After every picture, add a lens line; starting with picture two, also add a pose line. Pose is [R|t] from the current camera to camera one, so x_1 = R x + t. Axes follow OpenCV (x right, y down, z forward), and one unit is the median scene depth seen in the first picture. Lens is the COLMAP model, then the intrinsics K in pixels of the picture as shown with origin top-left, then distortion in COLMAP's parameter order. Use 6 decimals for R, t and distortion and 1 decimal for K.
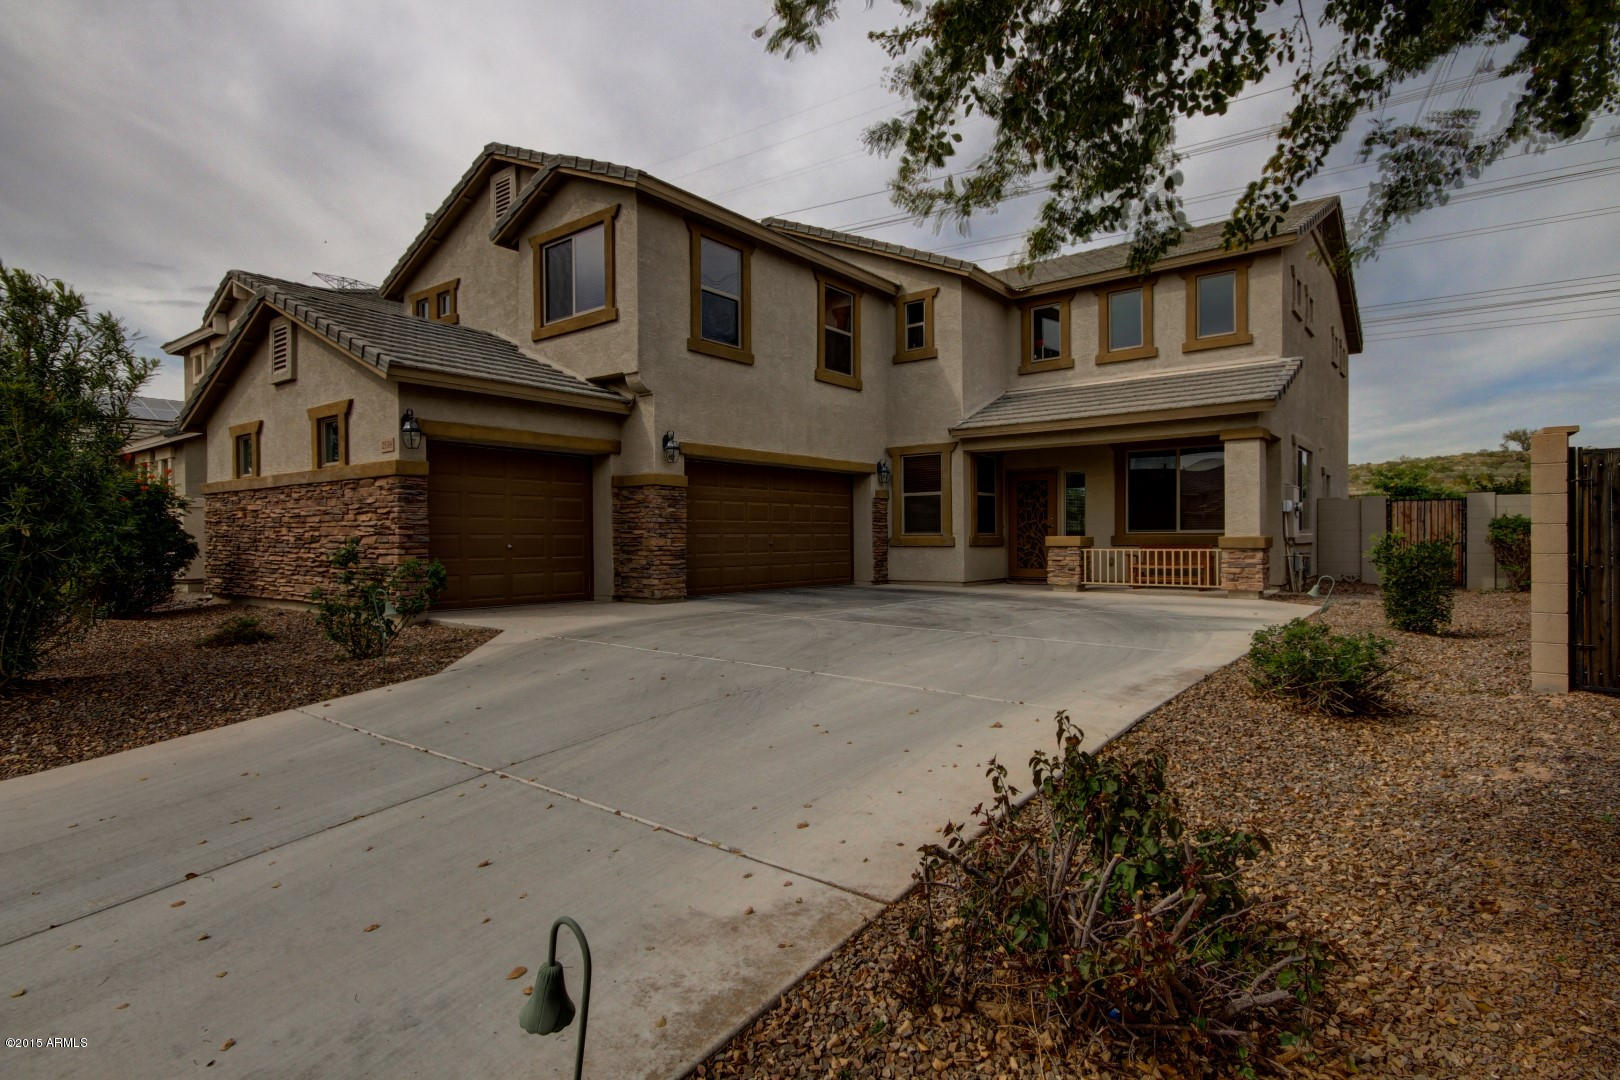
lens RADIAL K [[862.8, 0, 810.0], [0, 862.8, 540.0], [0, 0, 1]] dist [0.029252, 0.000005]
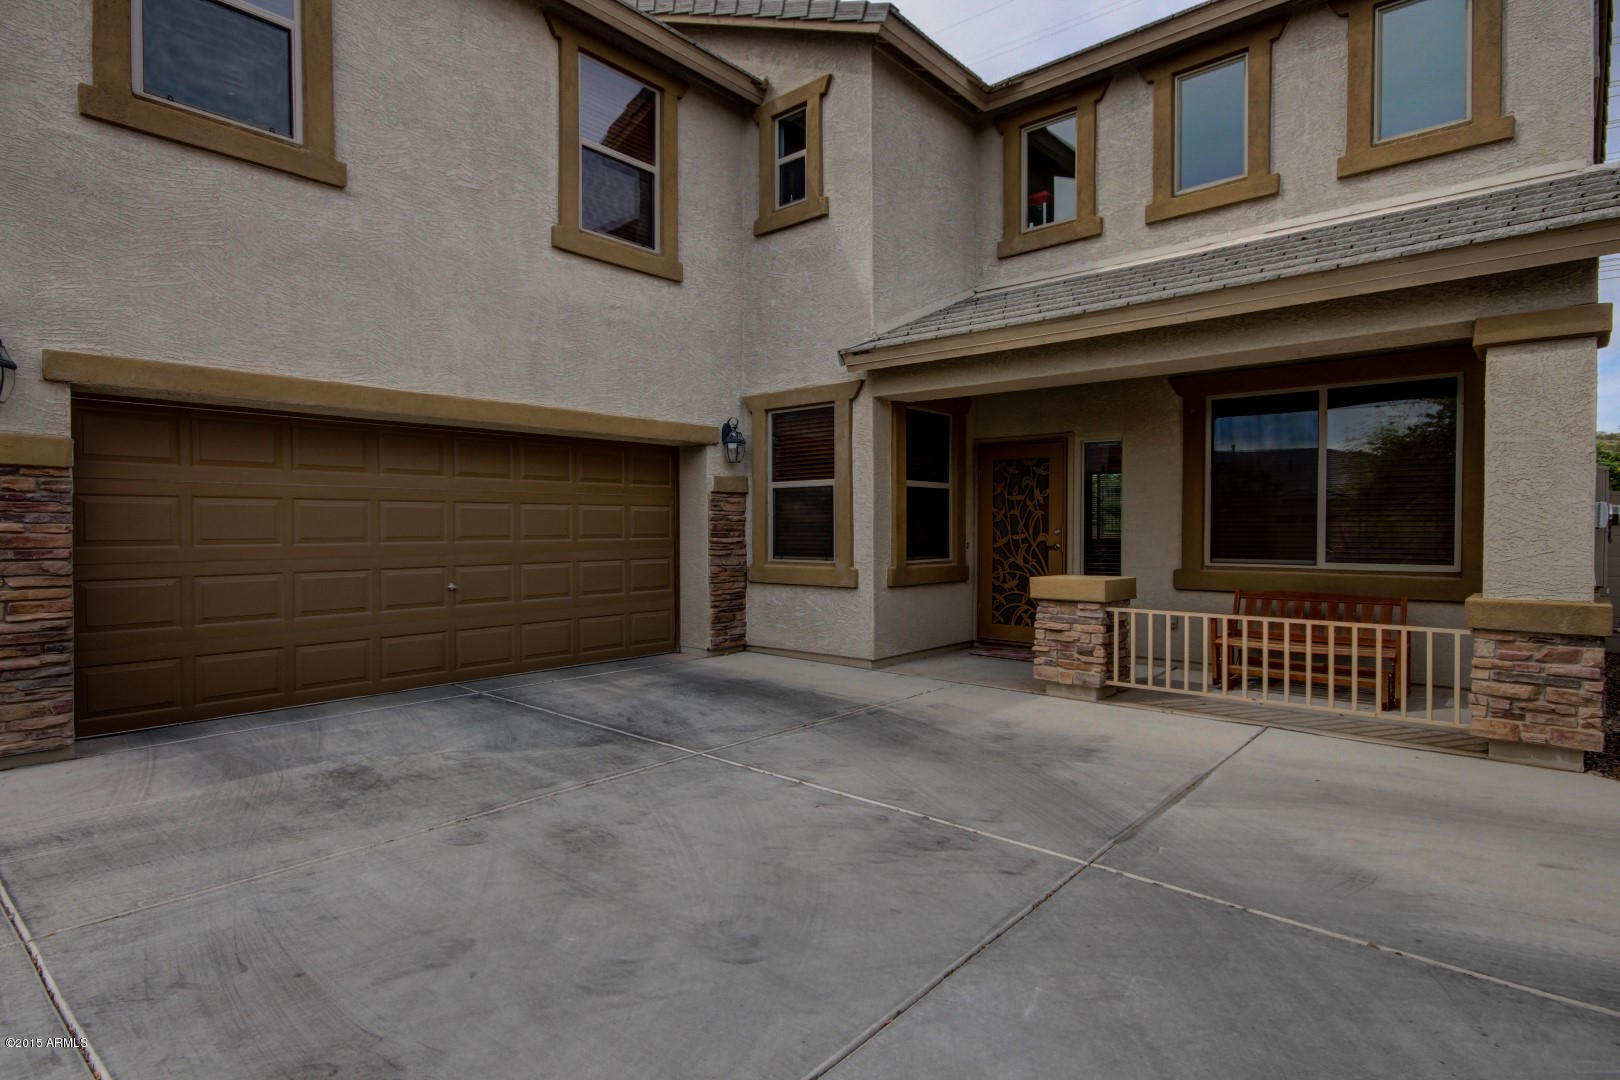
lens RADIAL K [[862.8, 0, 810.0], [0, 862.8, 540.0], [0, 0, 1]] dist [0.029252, 0.000005]
pose [[0.998531, 0.004903, -0.053959, 0.164964], [-0.004020, 0.999857, 0.016454, -0.028590], [0.054031, -0.016213, 0.998408, 0.488180]]
